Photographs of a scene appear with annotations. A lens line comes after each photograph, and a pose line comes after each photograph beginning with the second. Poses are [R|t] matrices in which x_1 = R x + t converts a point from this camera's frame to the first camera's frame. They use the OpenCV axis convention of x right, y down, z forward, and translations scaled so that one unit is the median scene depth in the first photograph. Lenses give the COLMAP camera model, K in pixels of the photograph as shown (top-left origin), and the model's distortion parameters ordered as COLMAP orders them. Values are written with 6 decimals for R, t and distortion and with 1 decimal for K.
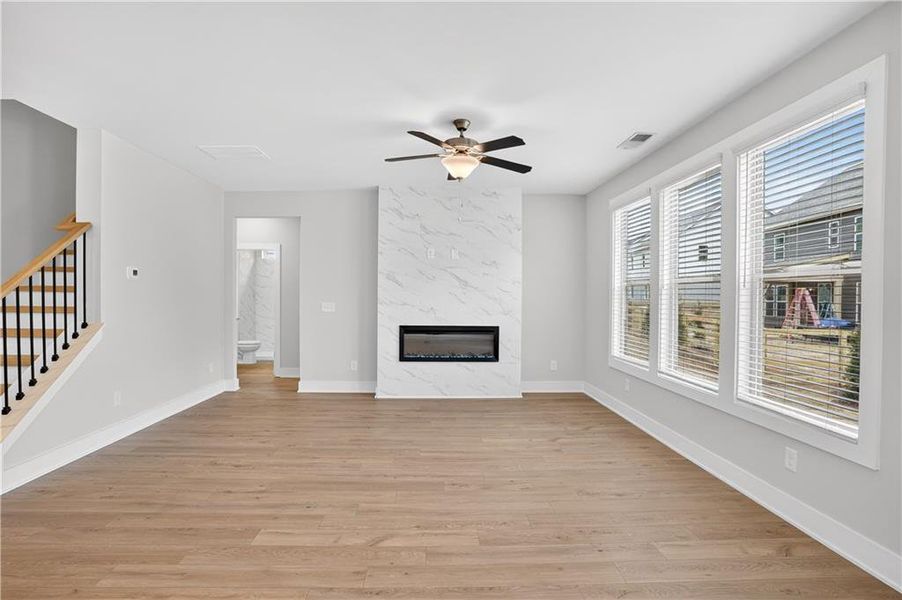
lens RADIAL K [[445.1, 0, 446.0], [0, 445.1, 300.3], [0, 0, 1]] dist [-0.079038, 0.036169]
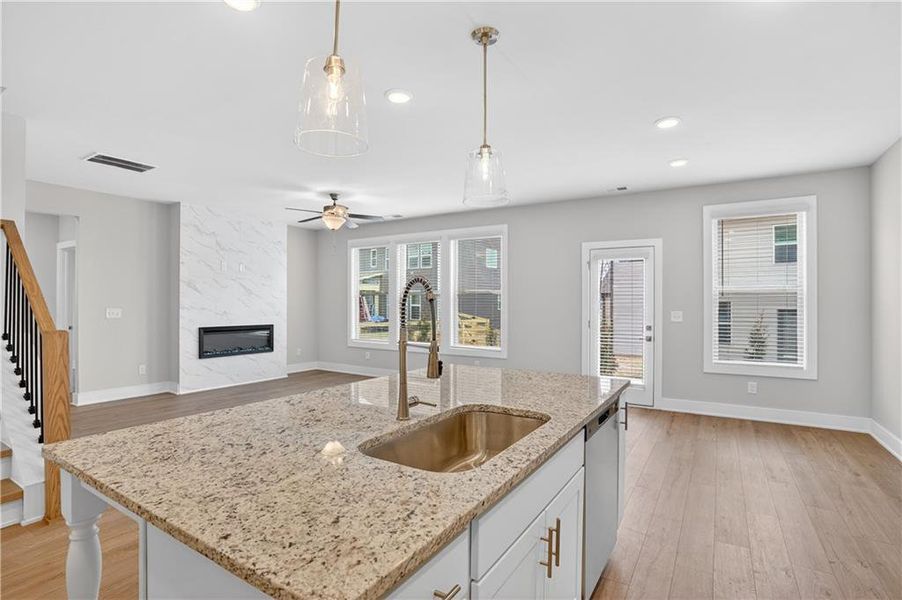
lens RADIAL K [[445.1, 0, 446.0], [0, 445.1, 300.3], [0, 0, 1]] dist [-0.079038, 0.036169]
pose [[0.558769, -0.000134, 0.829323, -0.677285], [0.007612, 0.999959, -0.004967, -0.003161], [-0.829288, 0.009089, 0.558747, -0.154324]]
